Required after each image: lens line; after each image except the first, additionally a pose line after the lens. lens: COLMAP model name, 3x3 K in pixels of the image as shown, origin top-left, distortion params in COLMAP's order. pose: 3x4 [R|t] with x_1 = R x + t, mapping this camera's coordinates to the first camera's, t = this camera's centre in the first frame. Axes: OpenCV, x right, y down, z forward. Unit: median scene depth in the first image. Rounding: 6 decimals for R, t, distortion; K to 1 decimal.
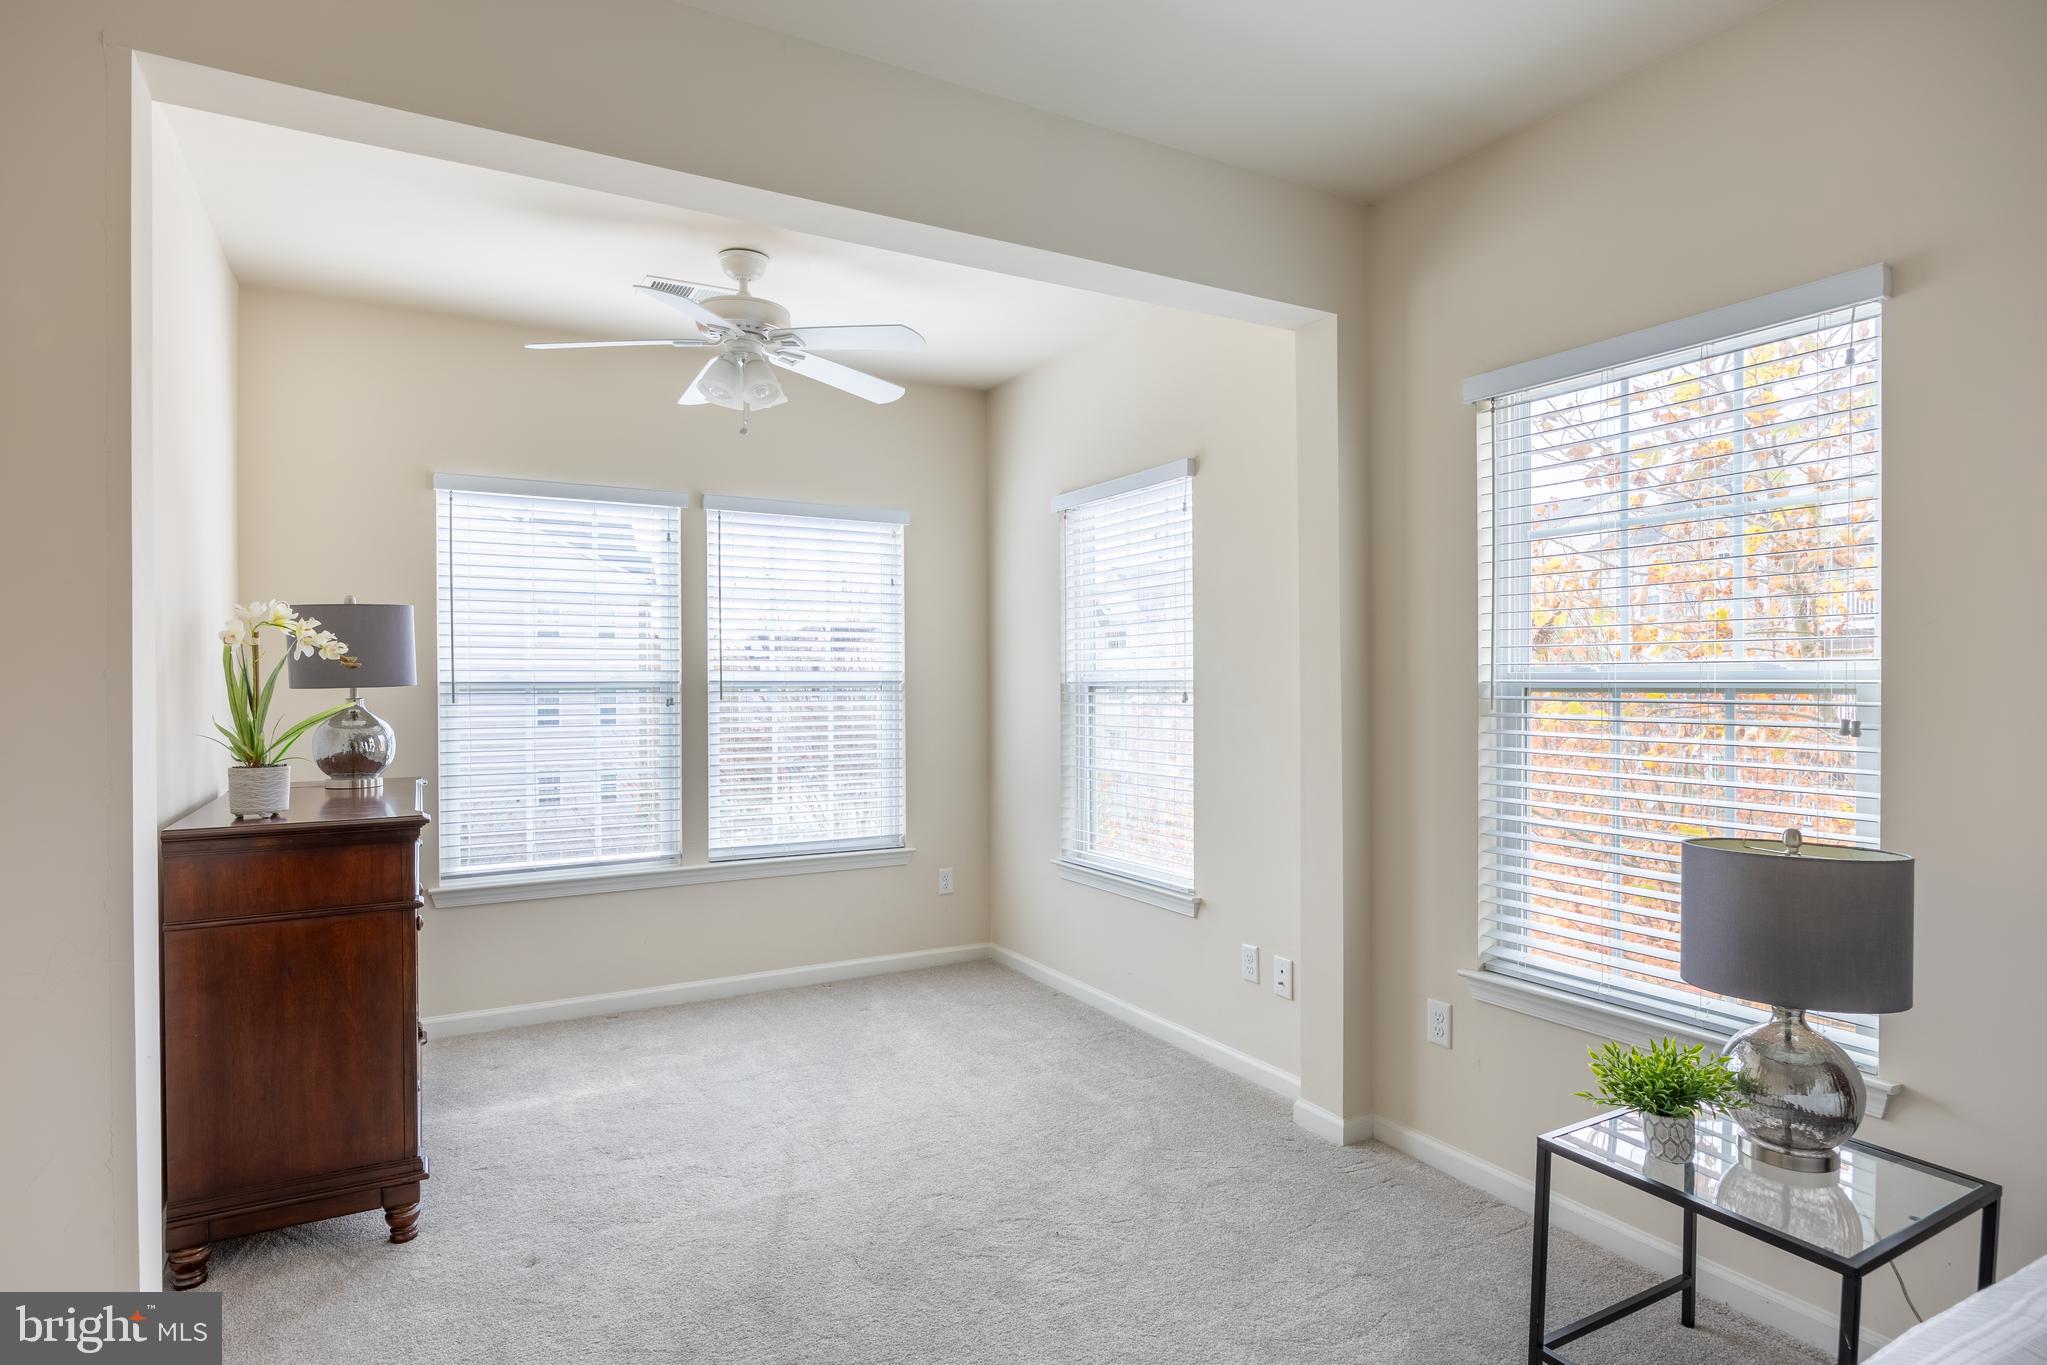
lens RADIAL K [[1052.3, 0, 1010.7], [0, 1052.3, 688.6], [0, 0, 1]] dist [-0.022316, -0.000886]
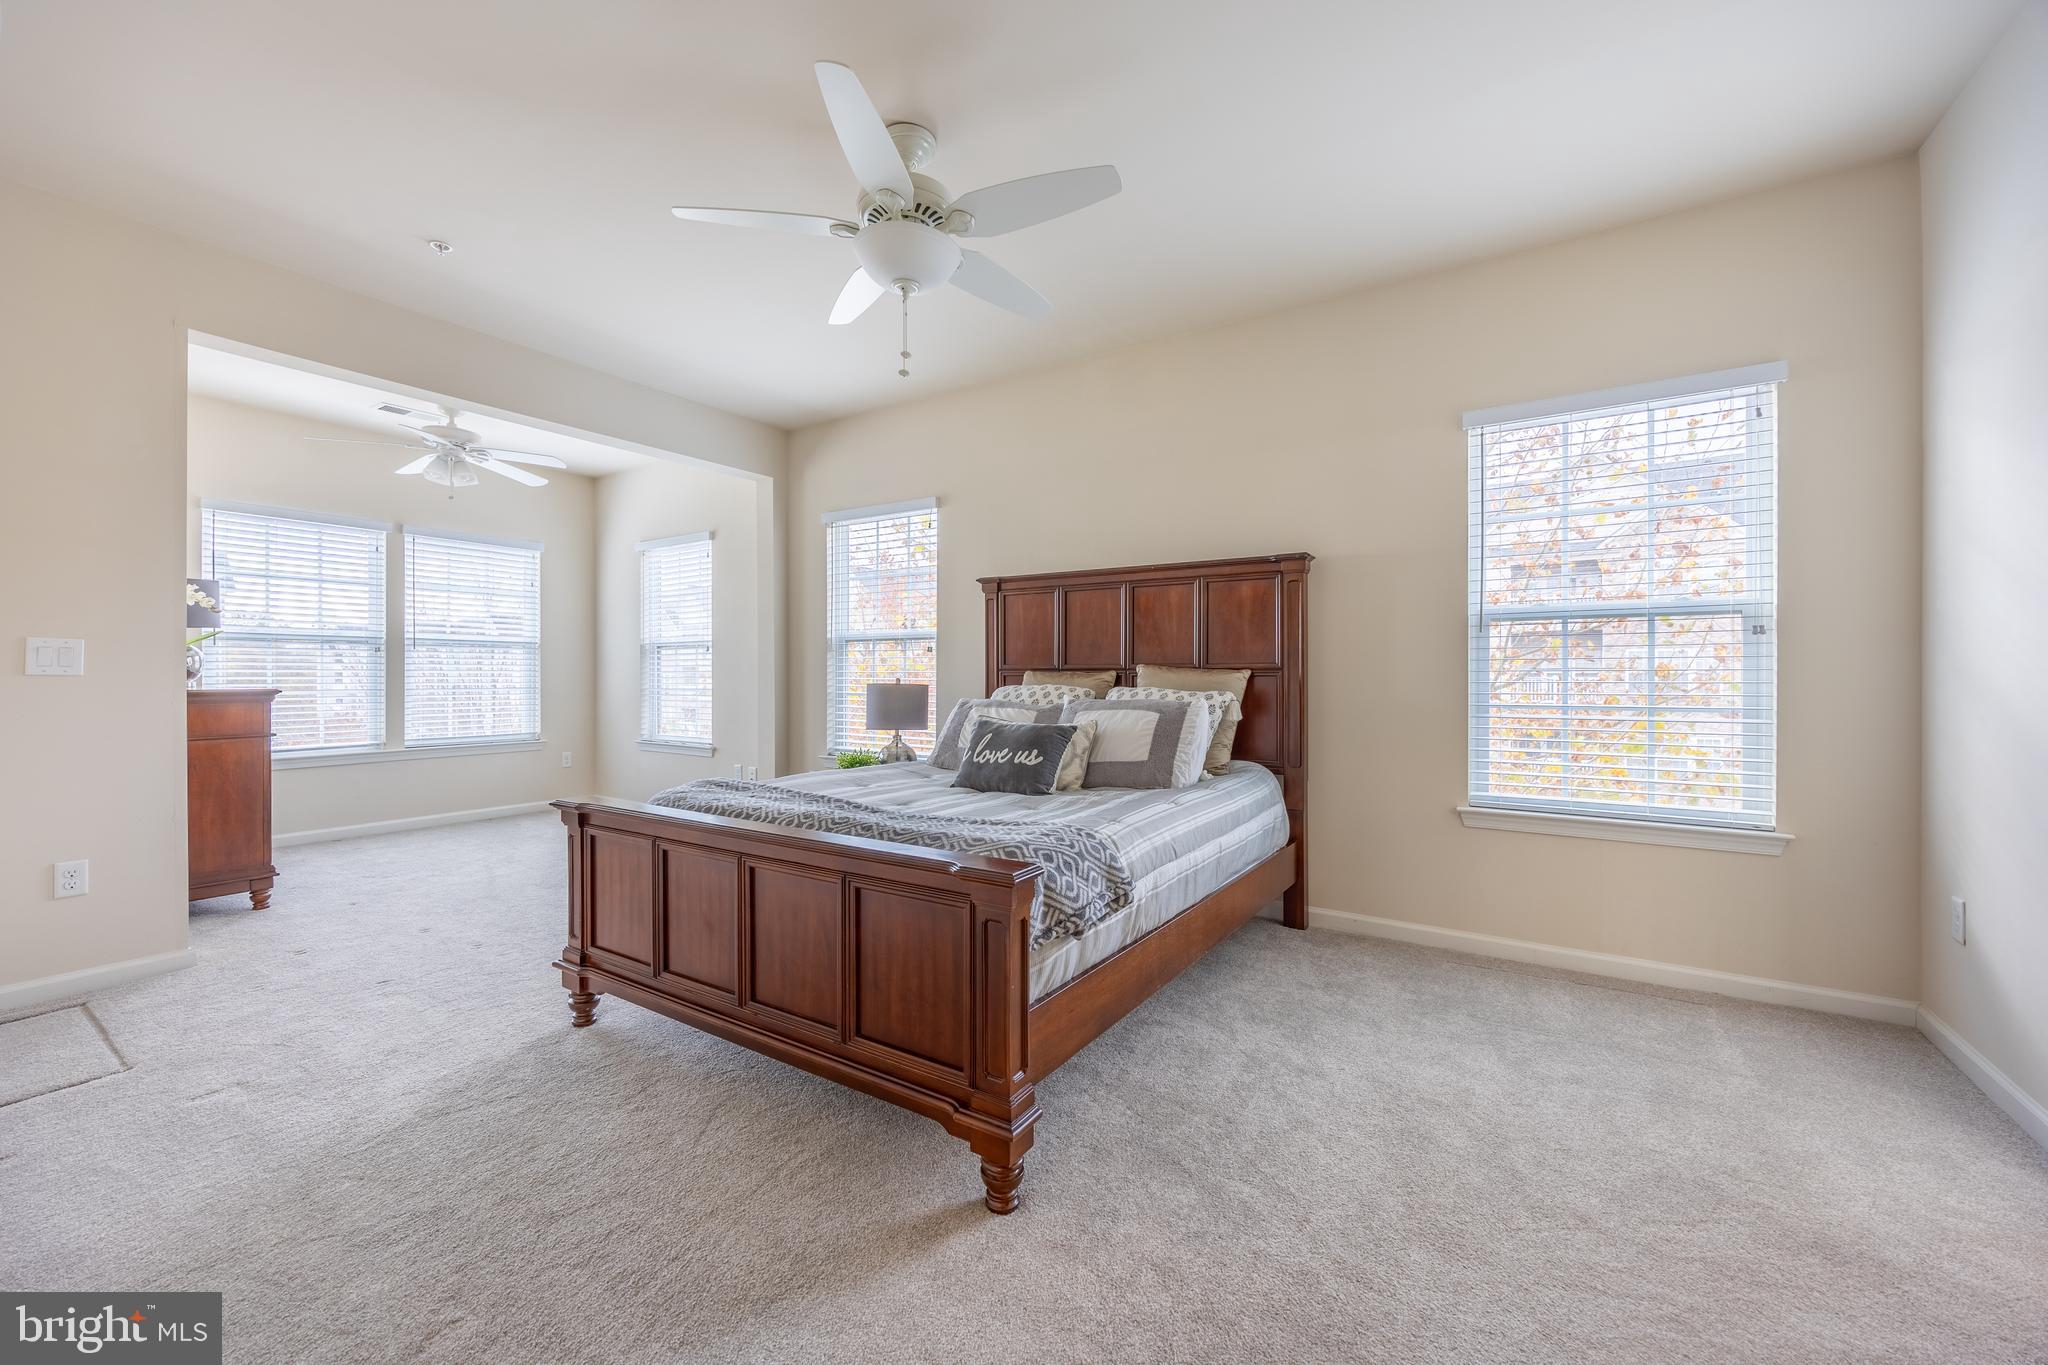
lens RADIAL K [[800.1, 0, 1015.2], [0, 800.1, 669.8], [0, 0, 1]] dist [0.000703, -0.000378]
pose [[0.886528, 0.006065, 0.462636, -0.024721], [0.001768, 0.999862, -0.016495, 0.083695], [-0.462672, 0.015441, 0.886395, -0.715397]]
